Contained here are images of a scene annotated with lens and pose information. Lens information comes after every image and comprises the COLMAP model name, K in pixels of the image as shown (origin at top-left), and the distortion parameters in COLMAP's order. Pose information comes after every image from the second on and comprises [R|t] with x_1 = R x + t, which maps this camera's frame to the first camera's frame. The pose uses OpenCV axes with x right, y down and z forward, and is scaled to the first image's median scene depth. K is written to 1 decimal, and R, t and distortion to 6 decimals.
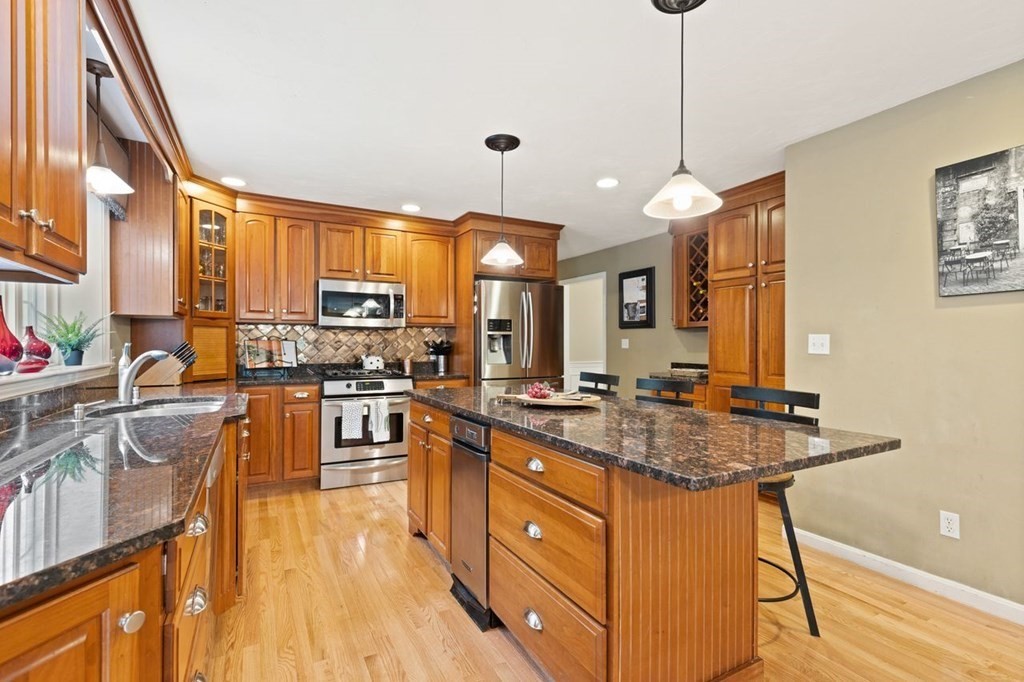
lens RADIAL K [[468.9, 0, 512.0], [0, 468.9, 339.8], [0, 0, 1]] dist [0.008894, -0.001621]
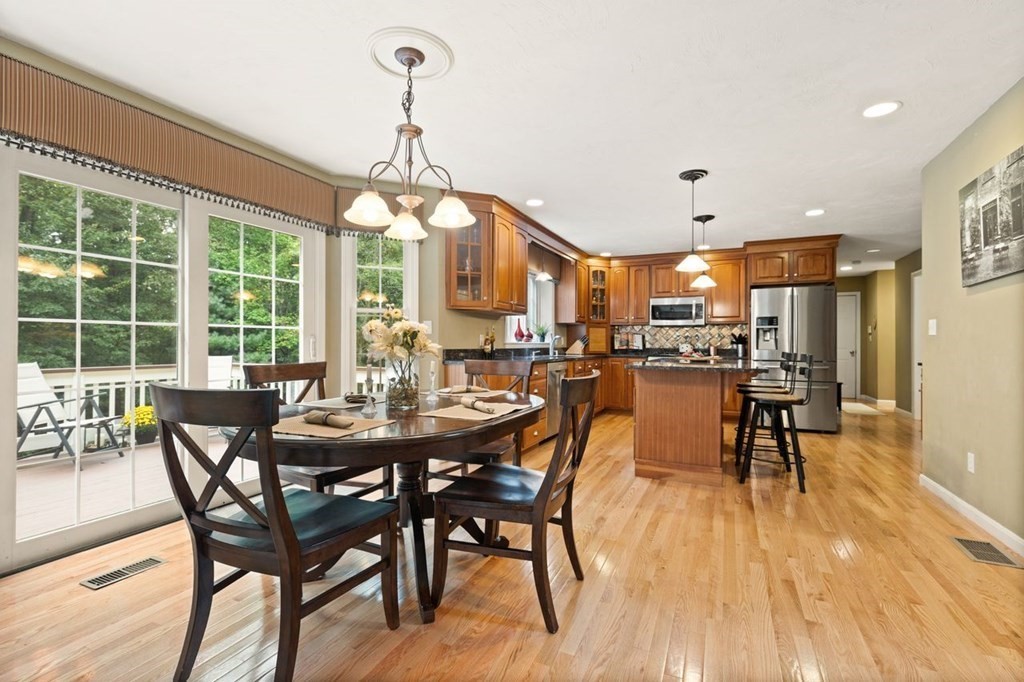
lens RADIAL K [[468.9, 0, 512.8], [0, 468.9, 342.8], [0, 0, 1]] dist [0.008894, -0.001621]
pose [[0.591616, 0.000028, -0.806220, 0.736917], [-0.000762, 1.000000, -0.000524, 0.038145], [0.806219, 0.000924, 0.591616, -0.467094]]
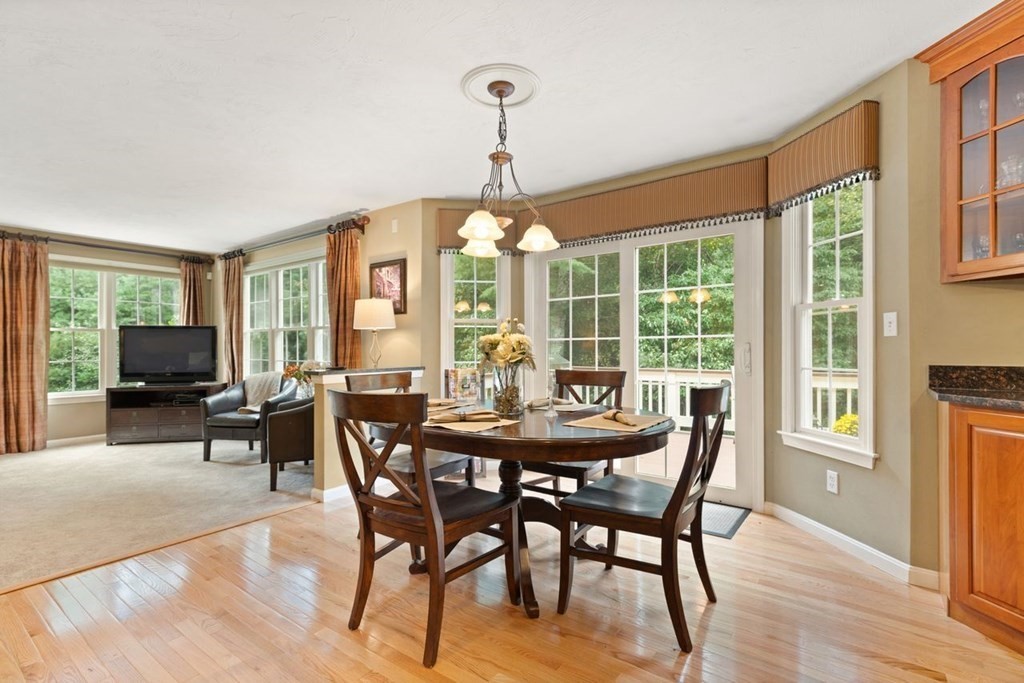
lens RADIAL K [[468.9, 0, 516.7], [0, 468.9, 347.6], [0, 0, 1]] dist [0.008894, -0.001621]
pose [[-0.904943, 0.001101, -0.425531, 0.434748], [0.004259, 0.999970, -0.006471, 0.033941], [0.425511, -0.007668, -0.904921, 0.360548]]
